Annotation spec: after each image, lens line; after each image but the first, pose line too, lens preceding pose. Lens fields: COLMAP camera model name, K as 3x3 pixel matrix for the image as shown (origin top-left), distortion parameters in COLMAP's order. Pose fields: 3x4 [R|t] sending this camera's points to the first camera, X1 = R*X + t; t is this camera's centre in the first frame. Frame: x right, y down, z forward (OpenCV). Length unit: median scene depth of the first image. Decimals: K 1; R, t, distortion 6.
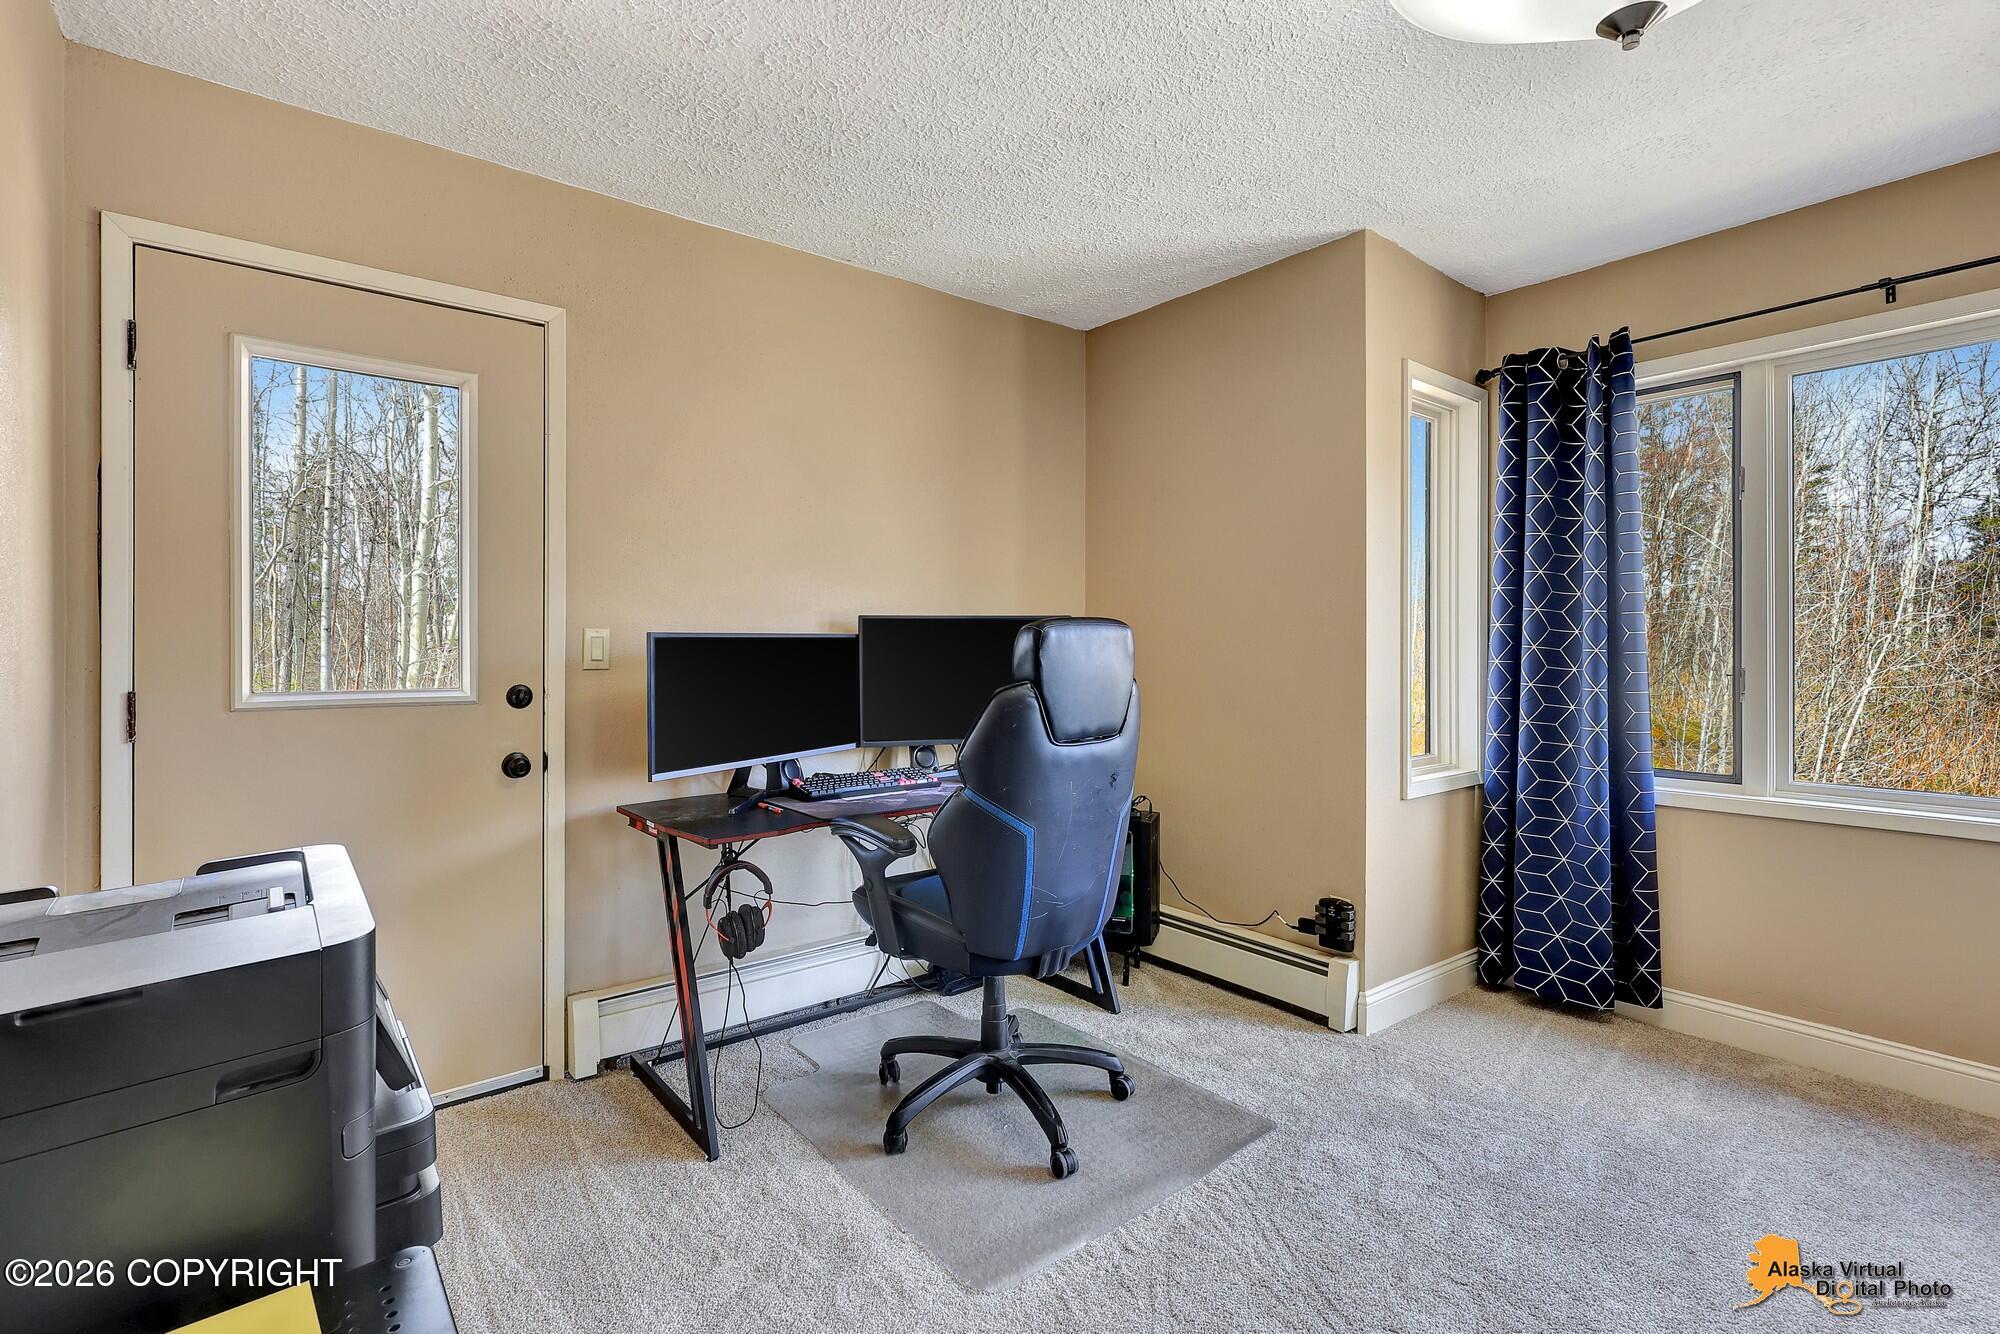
lens RADIAL K [[936.9, 0, 992.9], [0, 936.9, 661.3], [0, 0, 1]] dist [-0.001616, -0.000051]
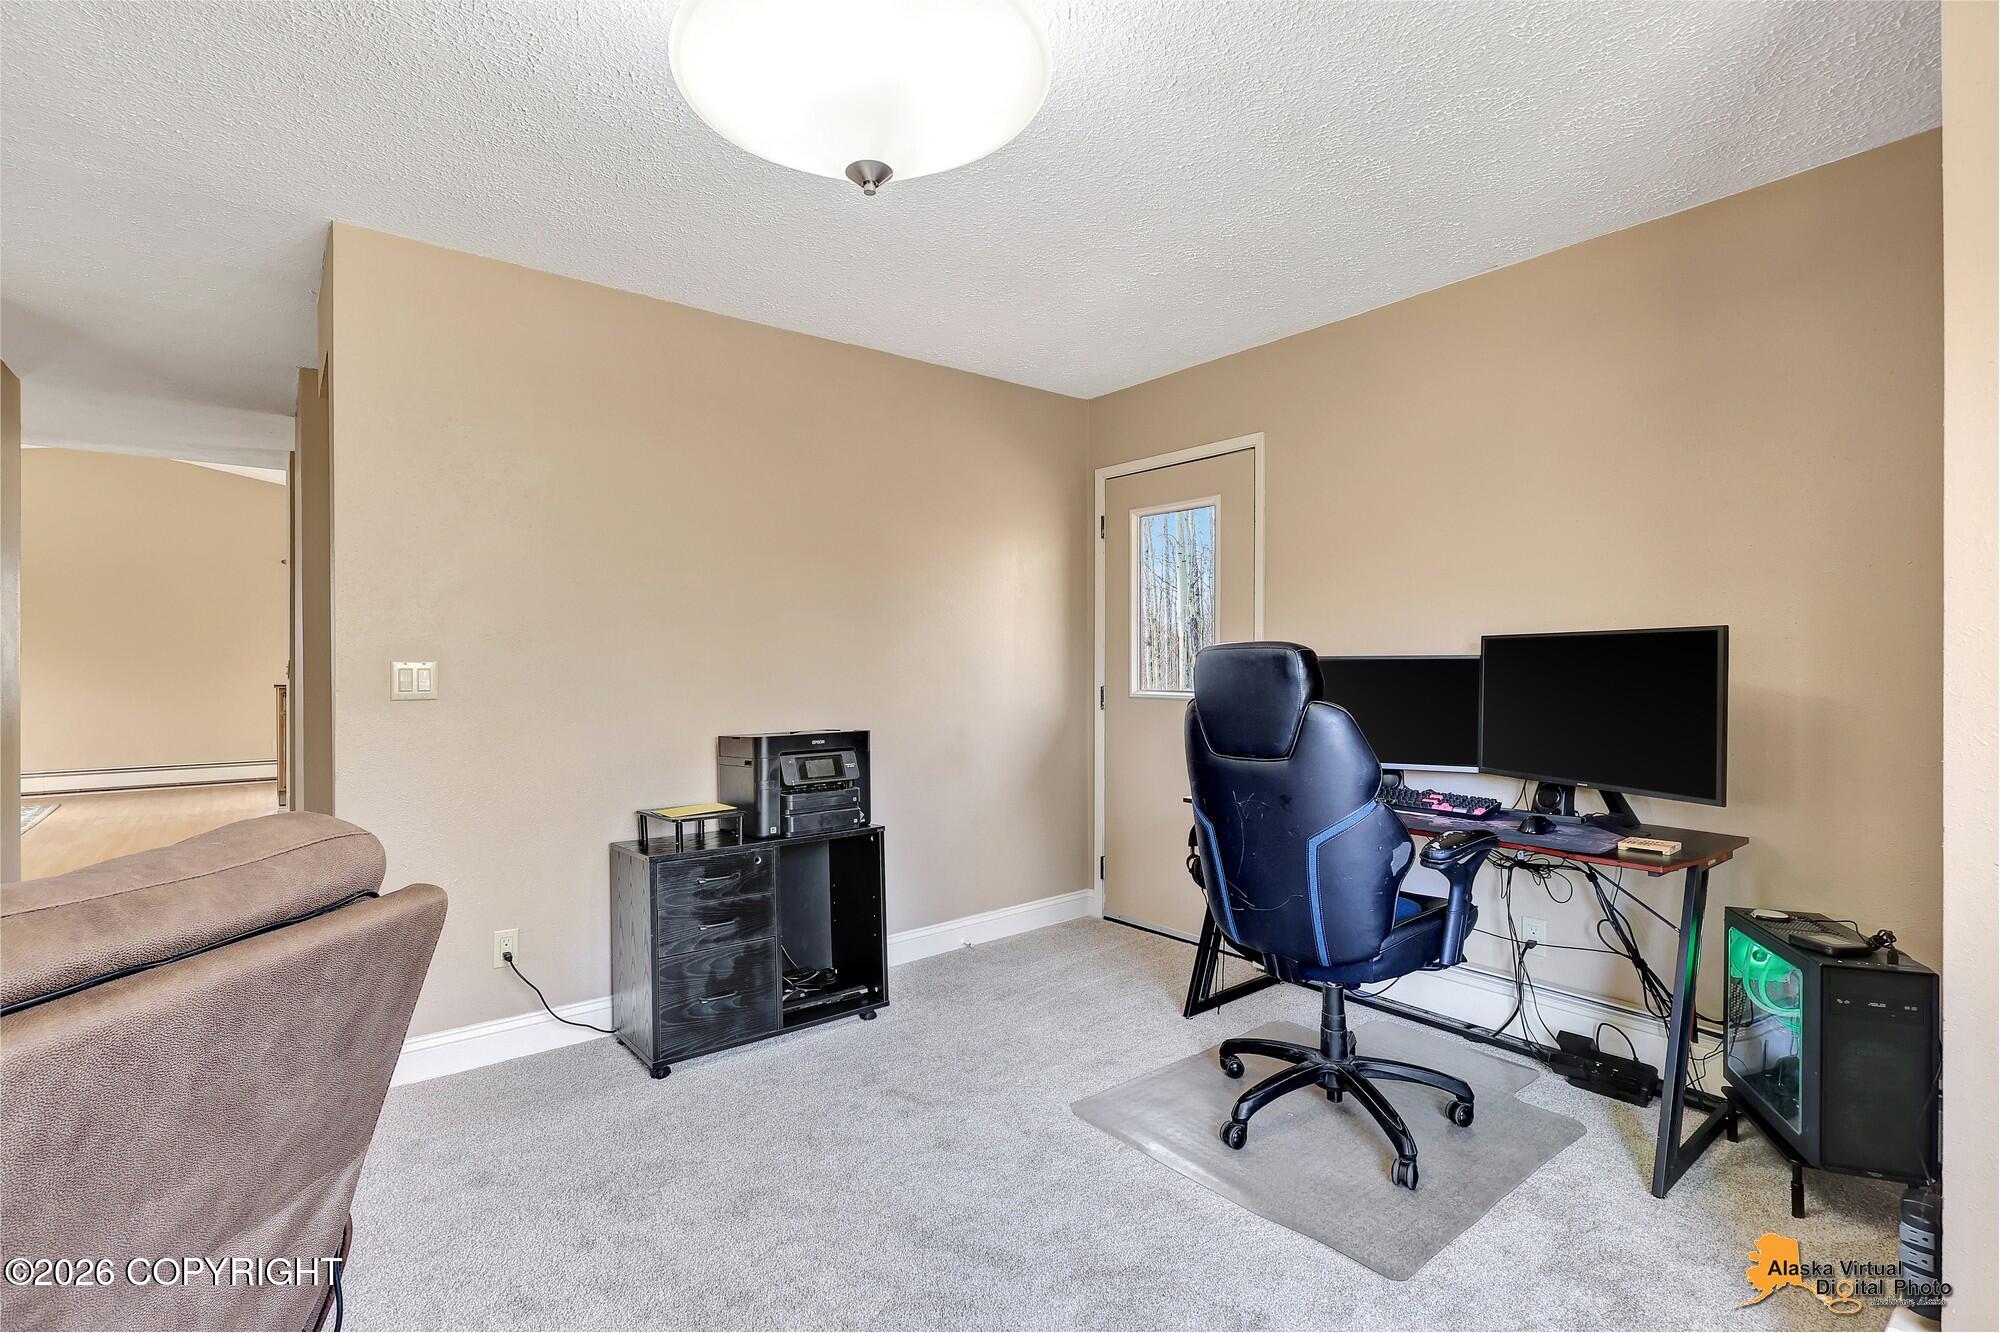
lens RADIAL K [[936.9, 0, 992.9], [0, 936.9, 660.8], [0, 0, 1]] dist [-0.001616, -0.000051]
pose [[0.002300, -0.000327, -0.999997, 1.018469], [-0.014339, 0.999897, -0.000360, -0.018949], [0.999895, 0.014339, 0.002295, 0.607629]]
